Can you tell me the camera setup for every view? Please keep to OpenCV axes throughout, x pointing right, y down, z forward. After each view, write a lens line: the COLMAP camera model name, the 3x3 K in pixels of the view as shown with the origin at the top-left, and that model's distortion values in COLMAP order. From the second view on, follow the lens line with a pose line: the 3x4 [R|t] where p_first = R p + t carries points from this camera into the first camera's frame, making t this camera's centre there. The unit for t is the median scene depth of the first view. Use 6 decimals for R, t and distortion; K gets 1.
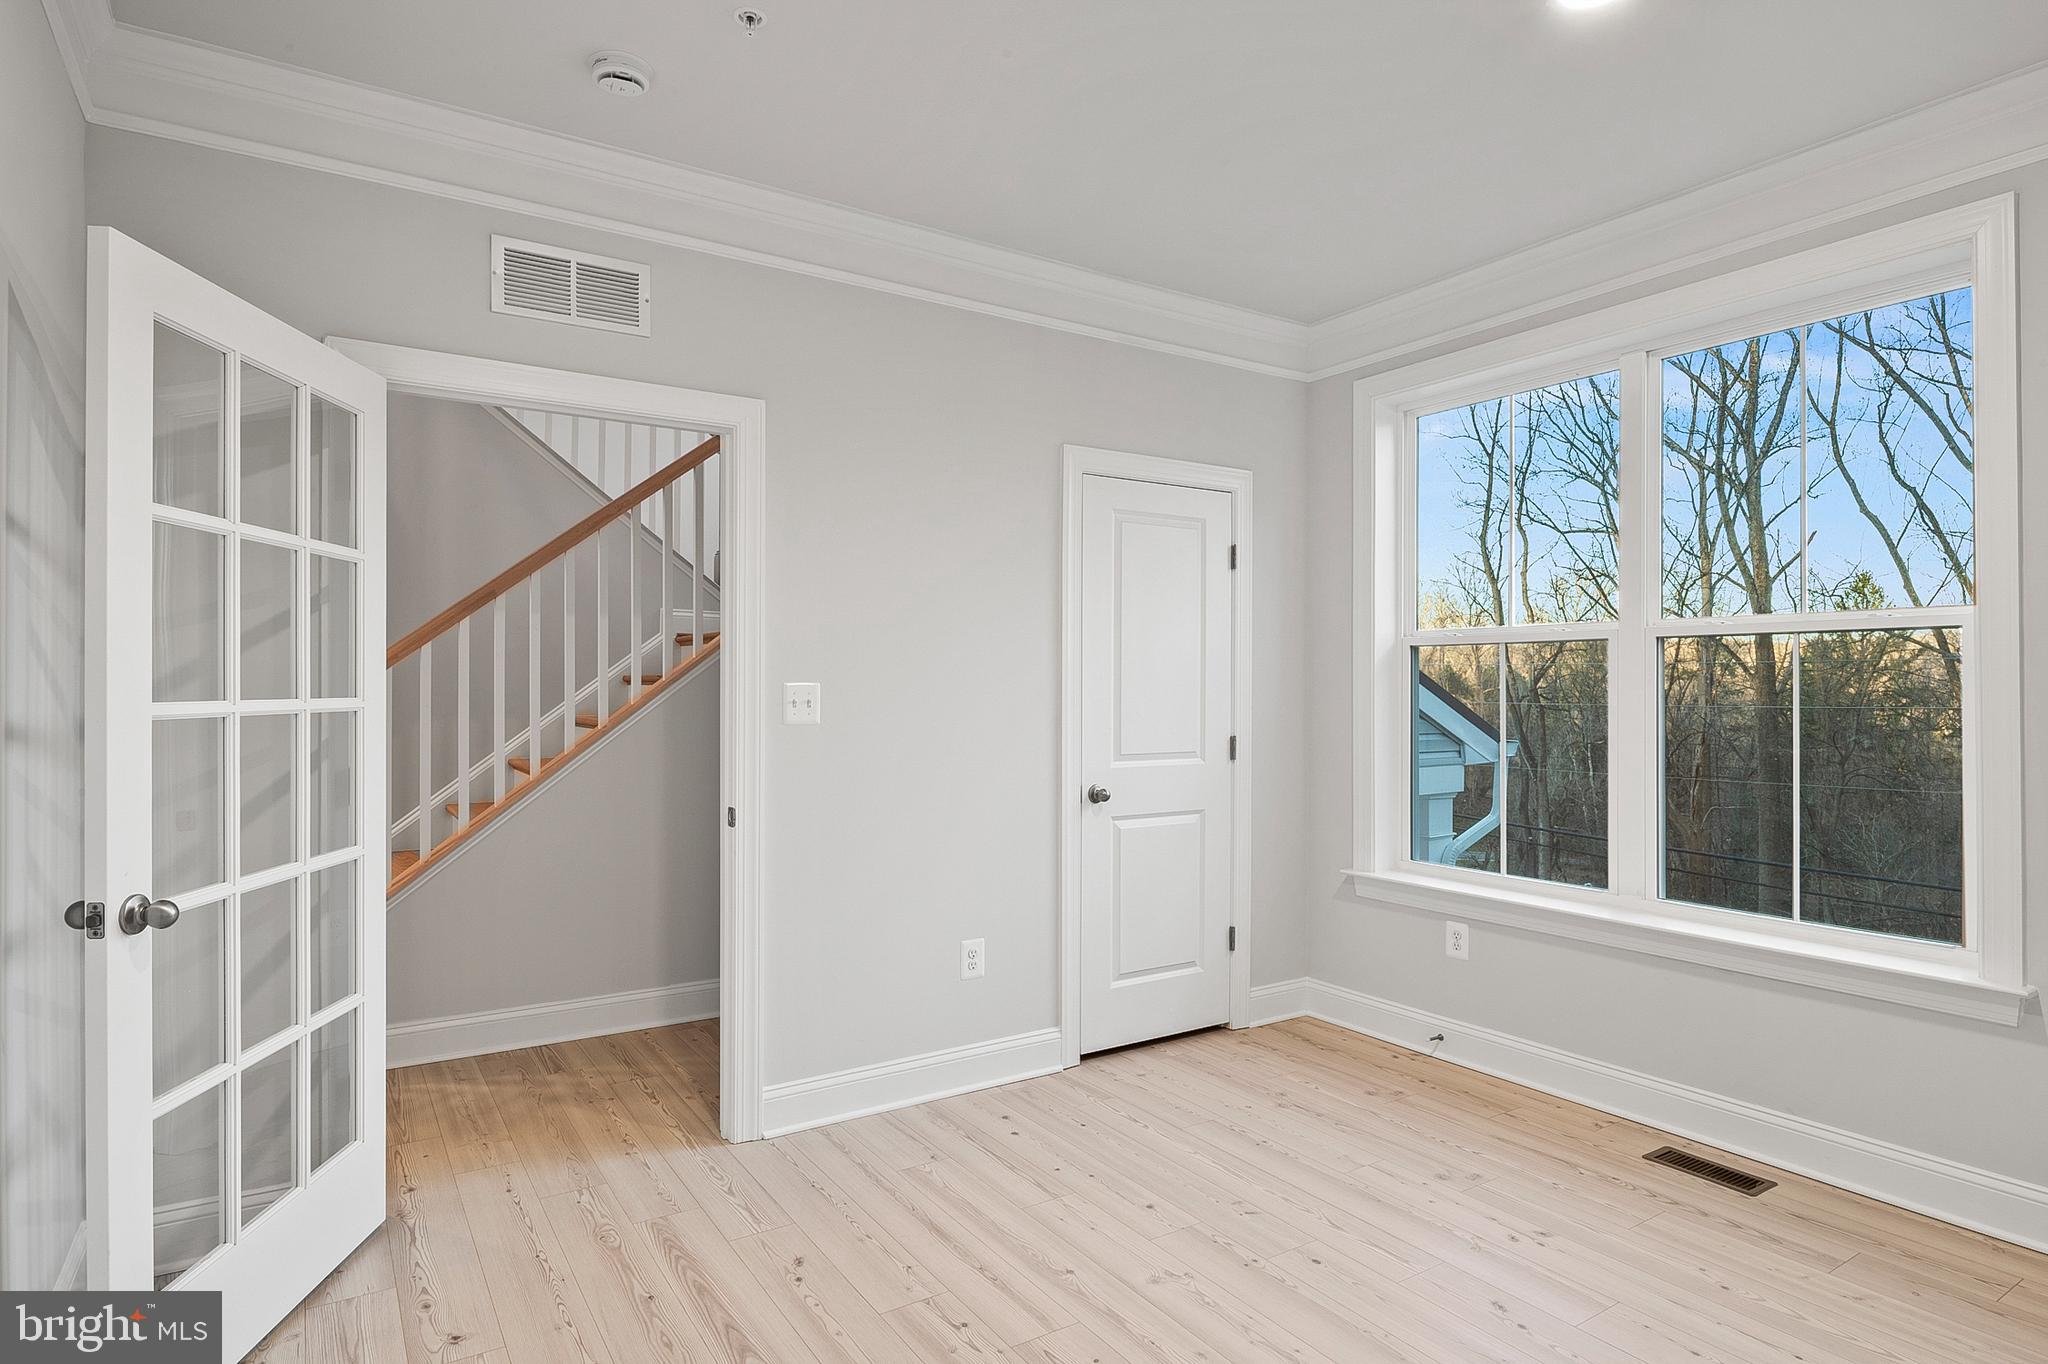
lens RADIAL K [[1108.7, 0, 1029.1], [0, 1108.7, 693.4], [0, 0, 1]] dist [-0.005153, -0.002258]
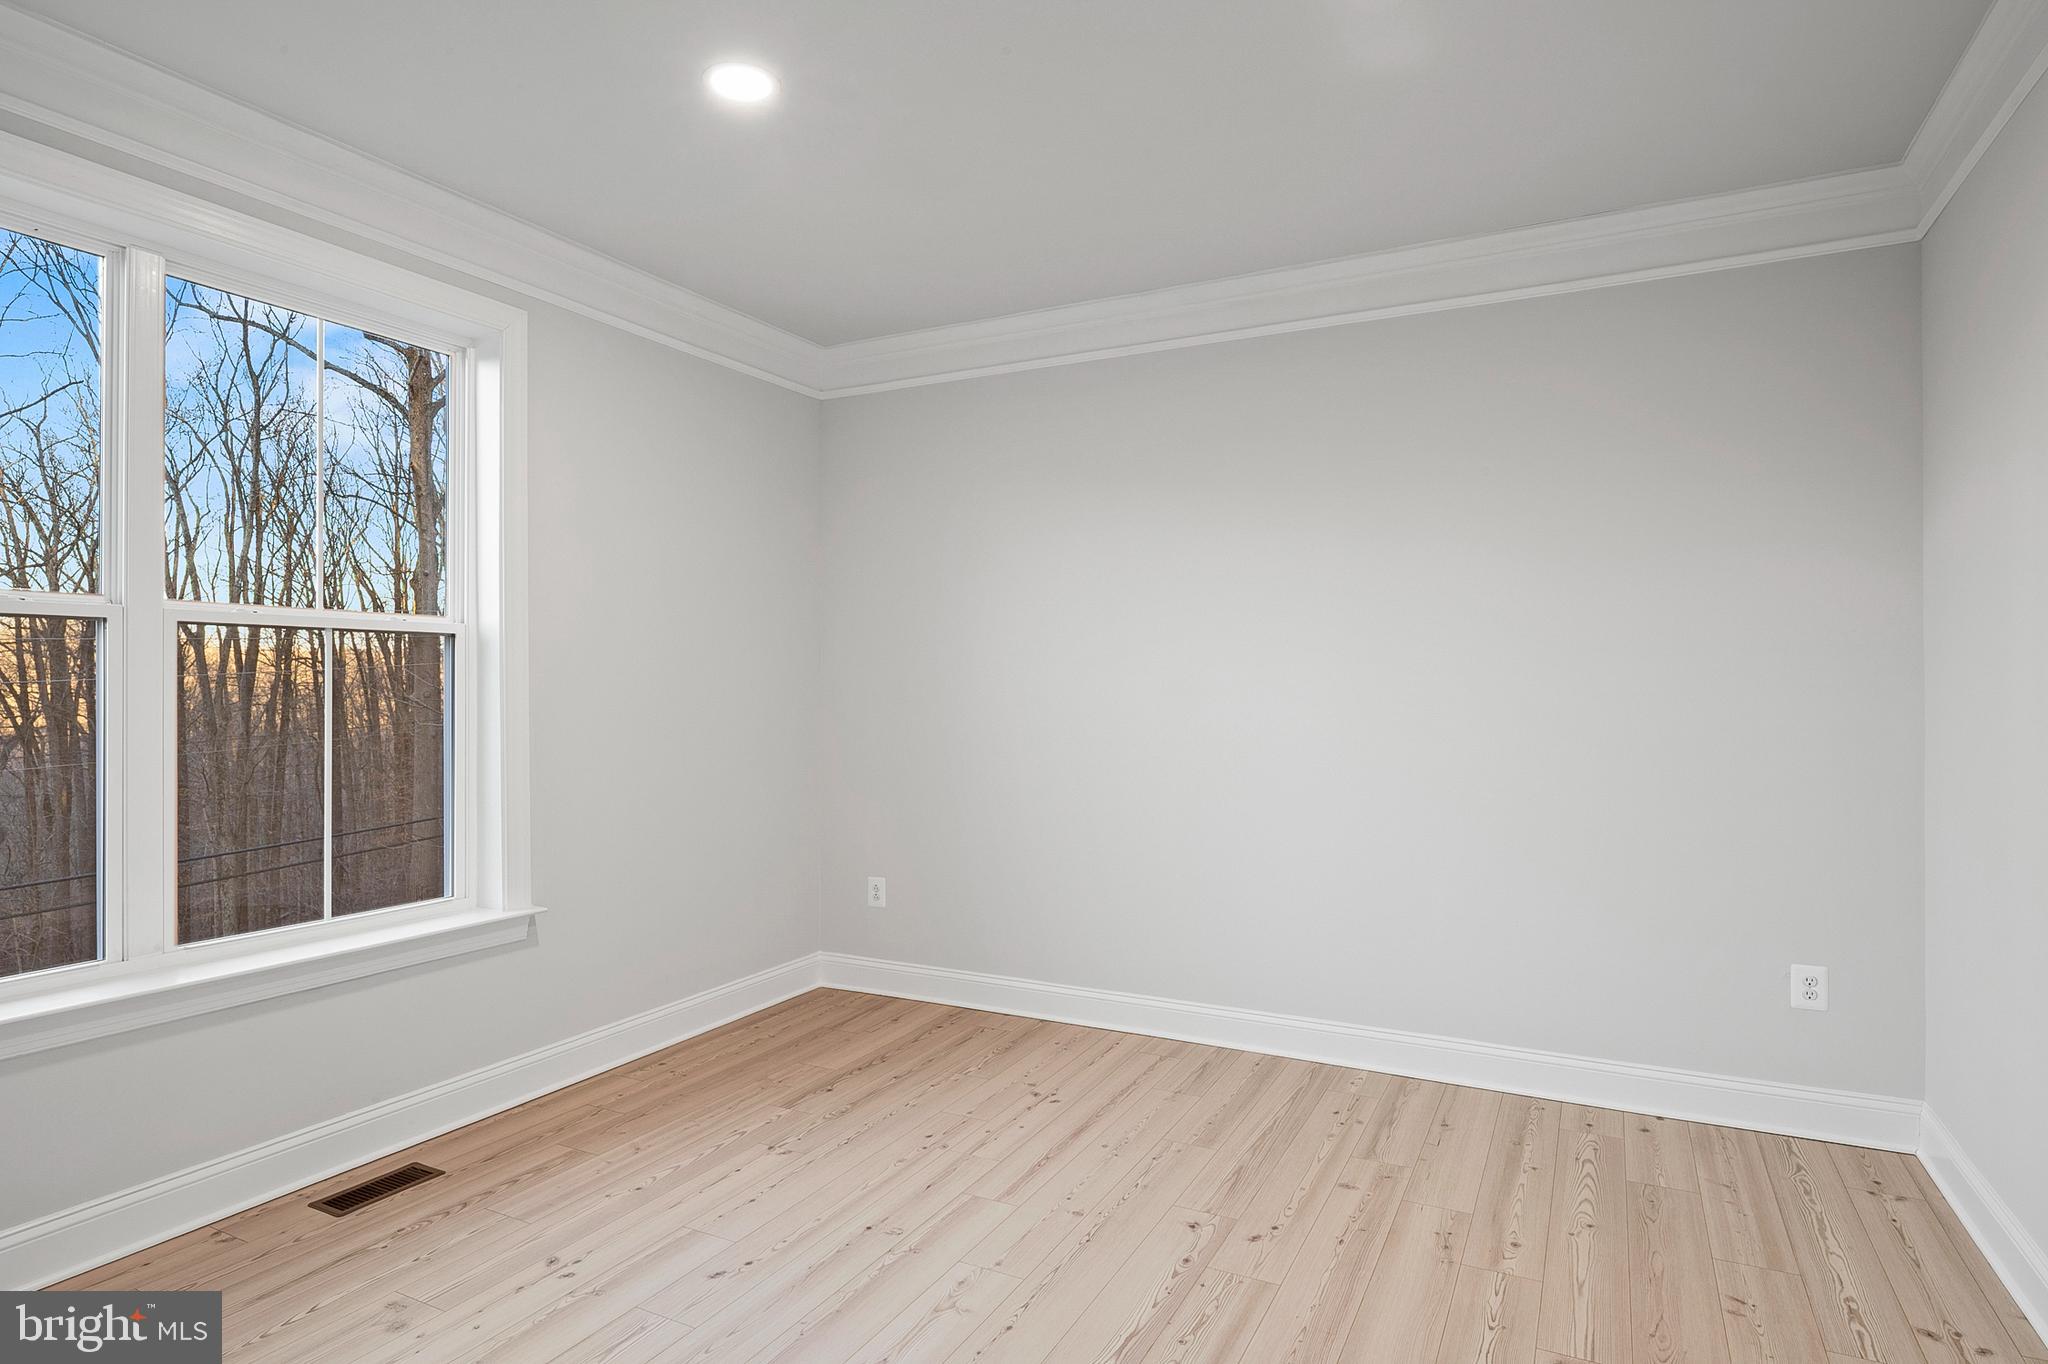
lens RADIAL K [[1108.7, 0, 1041.6], [0, 1108.7, 679.5], [0, 0, 1]] dist [-0.005153, -0.002258]
pose [[-0.508822, -0.003841, 0.860863, -0.516529], [-0.009066, 0.999958, -0.000897, -0.016446], [-0.860824, -0.008261, -0.508836, 1.016172]]
